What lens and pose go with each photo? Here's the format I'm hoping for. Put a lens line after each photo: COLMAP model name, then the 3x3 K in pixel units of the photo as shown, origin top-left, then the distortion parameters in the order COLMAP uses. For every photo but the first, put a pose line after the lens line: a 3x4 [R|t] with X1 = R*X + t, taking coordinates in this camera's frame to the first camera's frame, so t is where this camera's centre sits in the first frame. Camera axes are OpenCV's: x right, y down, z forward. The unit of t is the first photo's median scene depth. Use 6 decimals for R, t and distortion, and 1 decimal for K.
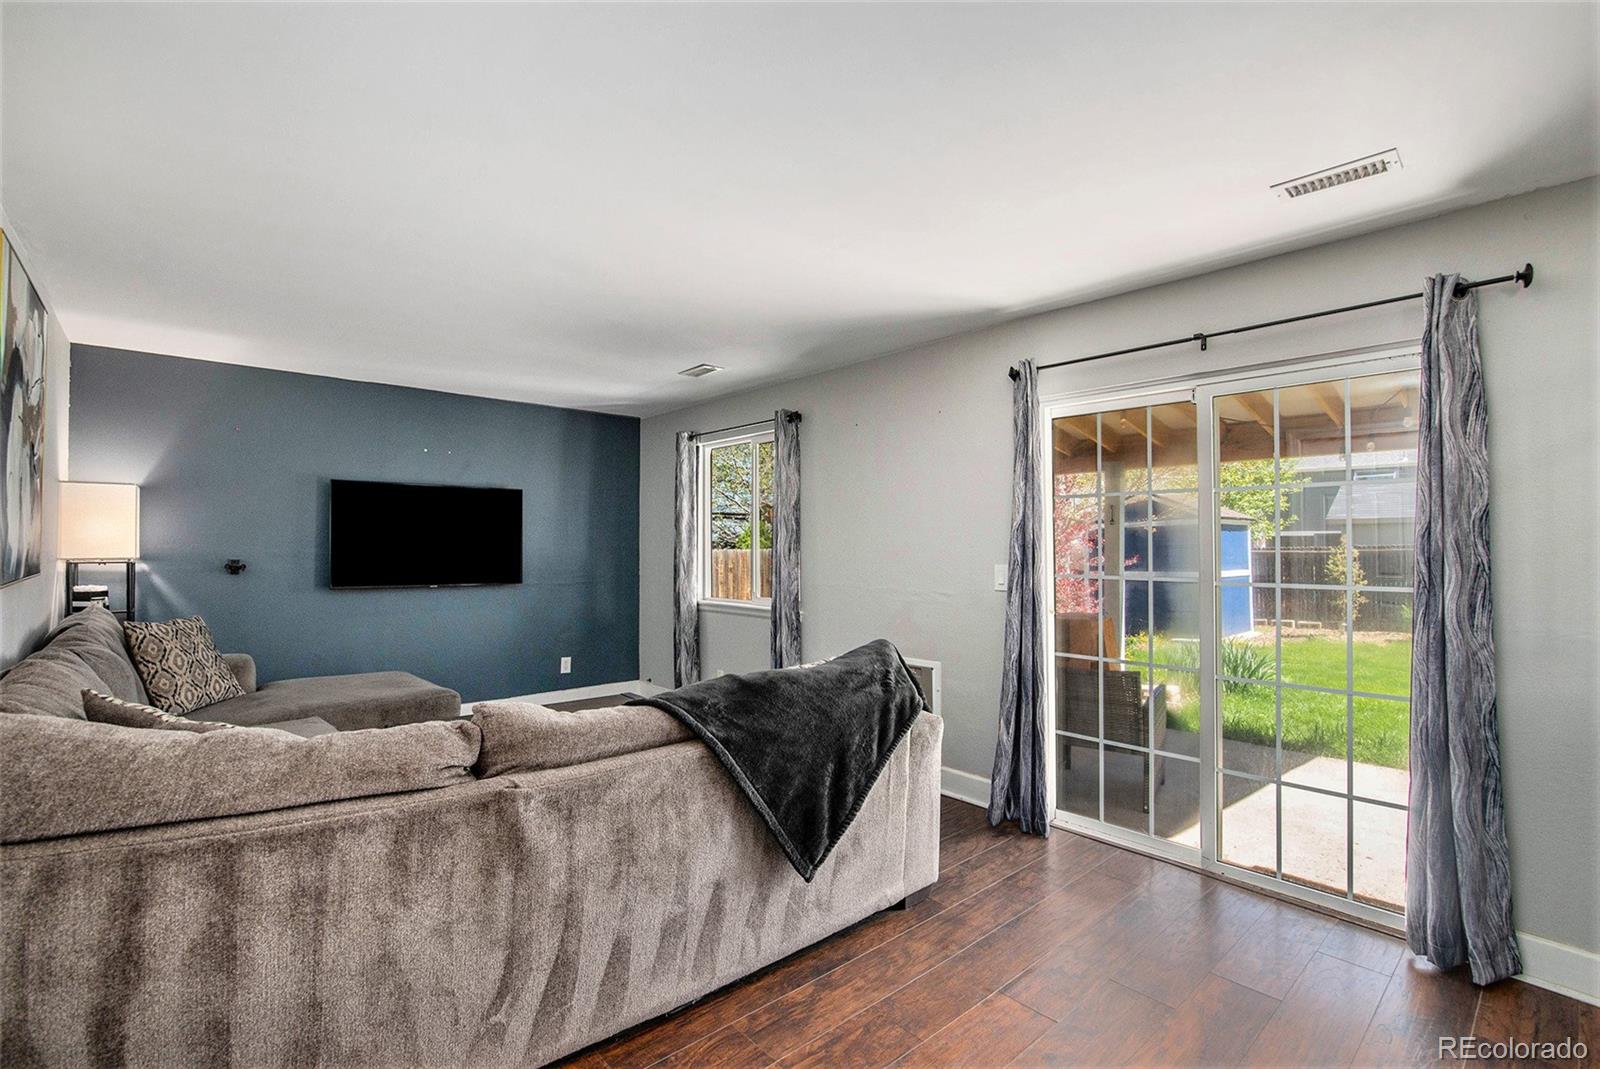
lens RADIAL K [[723.9, 0, 804.5], [0, 723.9, 525.6], [0, 0, 1]] dist [-0.003336, 0.000262]
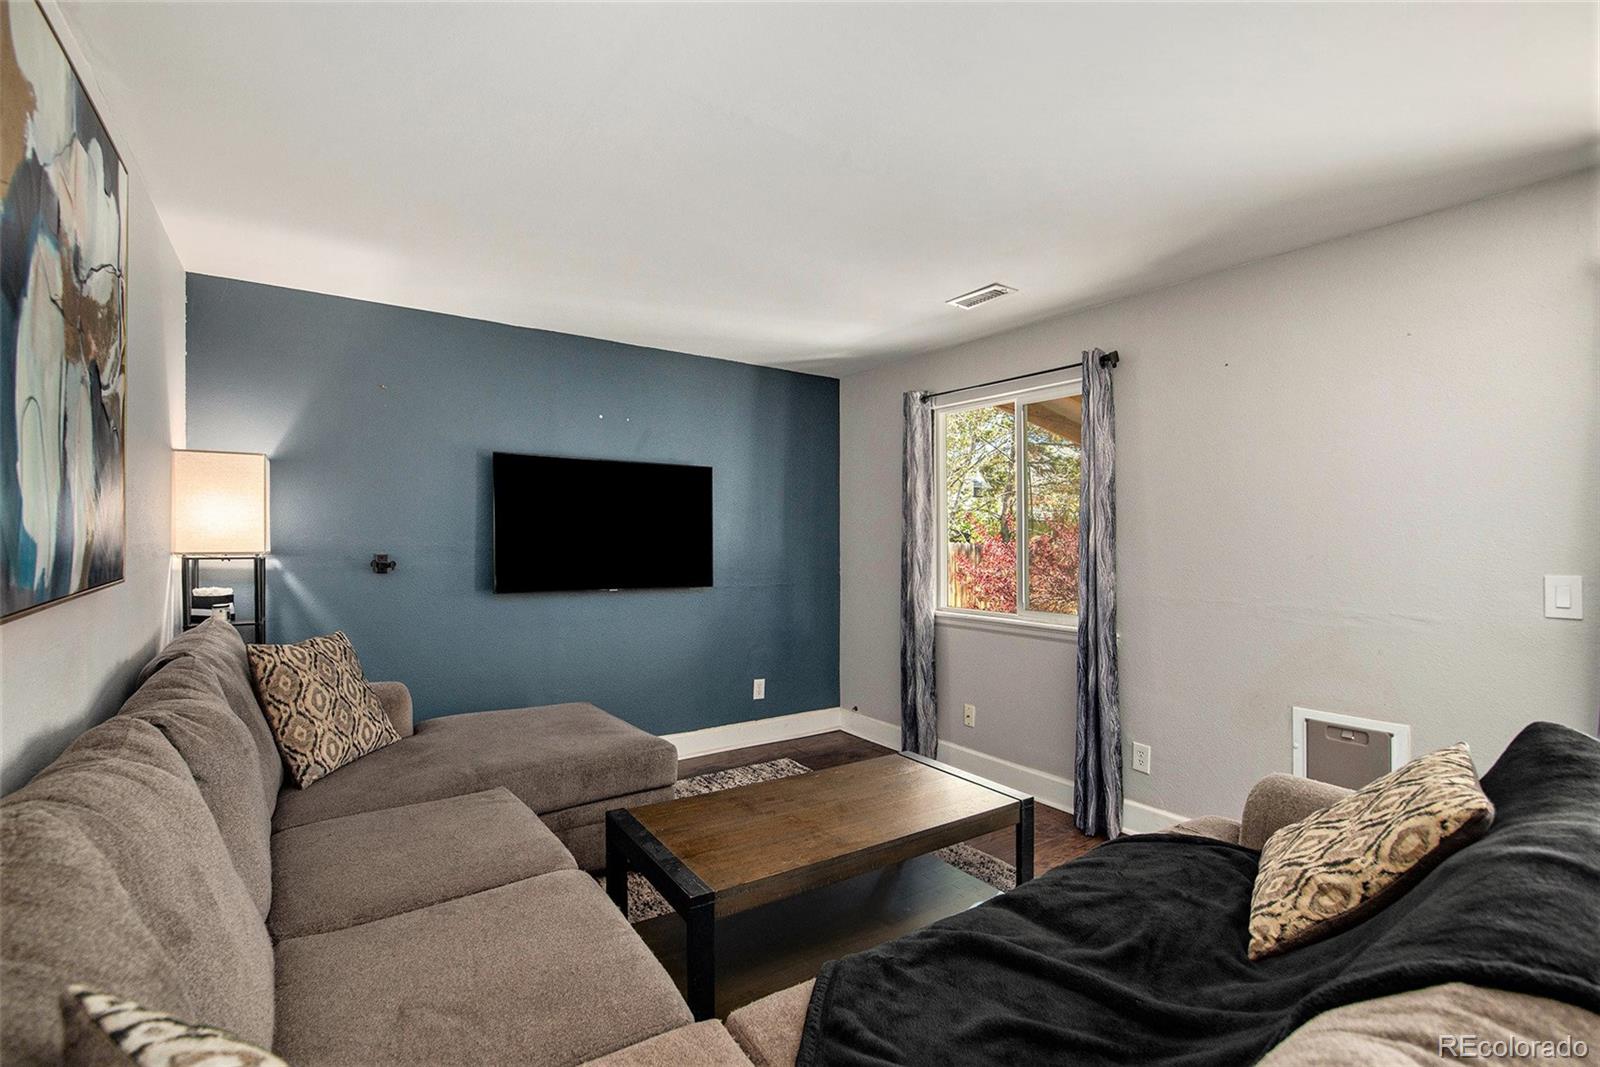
lens RADIAL K [[725.1, 0, 801.7], [0, 725.1, 526.9], [0, 0, 1]] dist [-0.021260, 0.007028]
pose [[0.993131, 0.004811, -0.116905, -0.259991], [-0.003287, 0.999907, 0.013231, 0.005800], [0.116958, -0.012756, 0.993055, 0.295839]]
